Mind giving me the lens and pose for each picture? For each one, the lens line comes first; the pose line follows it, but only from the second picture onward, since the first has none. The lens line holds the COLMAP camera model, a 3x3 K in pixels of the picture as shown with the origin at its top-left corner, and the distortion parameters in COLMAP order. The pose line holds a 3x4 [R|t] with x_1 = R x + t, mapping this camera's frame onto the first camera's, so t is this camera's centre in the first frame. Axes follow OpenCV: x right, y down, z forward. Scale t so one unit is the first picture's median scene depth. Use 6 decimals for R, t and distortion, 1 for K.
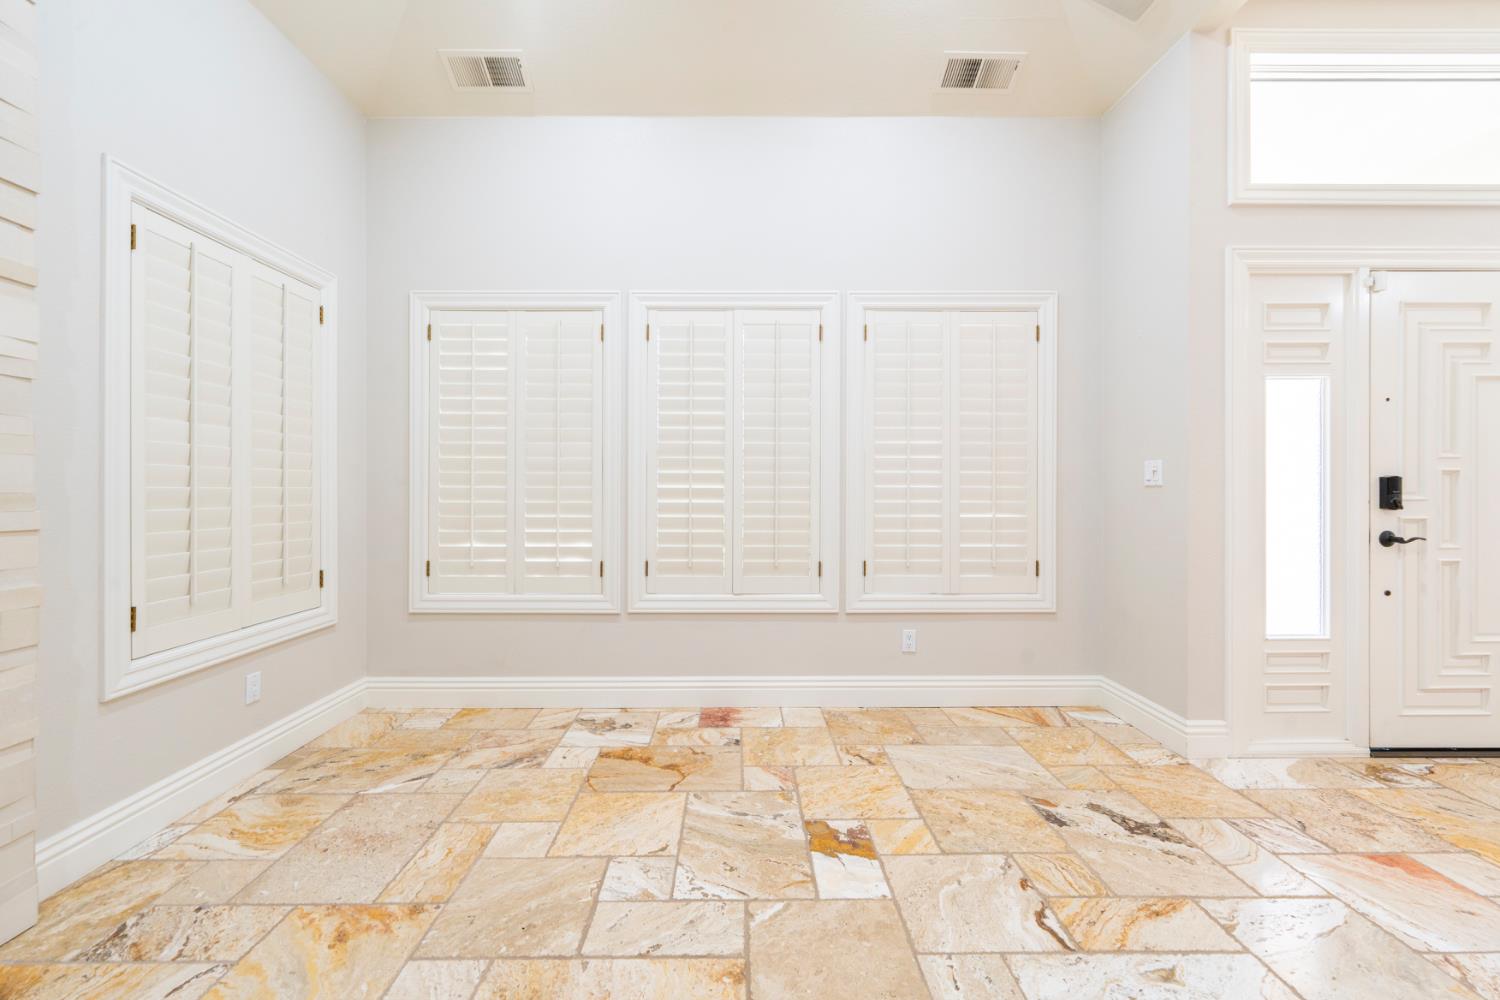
lens RADIAL K [[616.1, 0, 750.0], [0, 616.1, 500.0], [0, 0, 1]] dist [-0.000401, -0.000073]
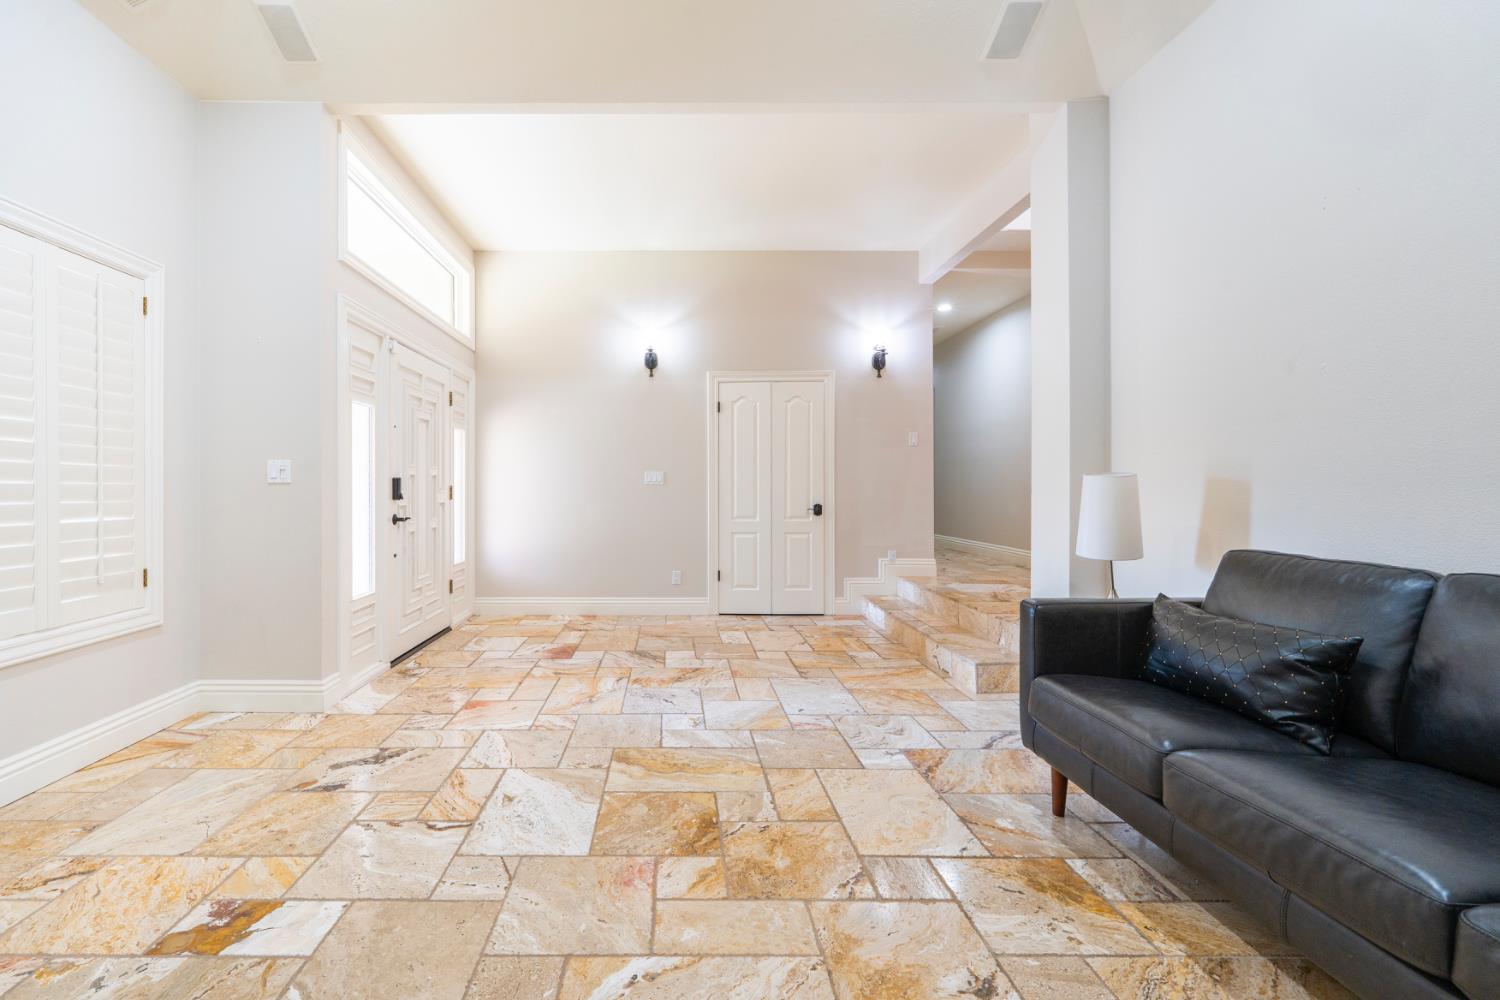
lens RADIAL K [[641.9, 0, 655.1], [0, 641.9, 497.1], [0, 0, 1]] dist [-0.000275, -0.000243]
pose [[0.033539, -0.015418, 0.999318, -0.528782], [0.020062, 0.999690, 0.014750, -0.001446], [-0.999236, 0.019554, 0.033838, 0.325686]]
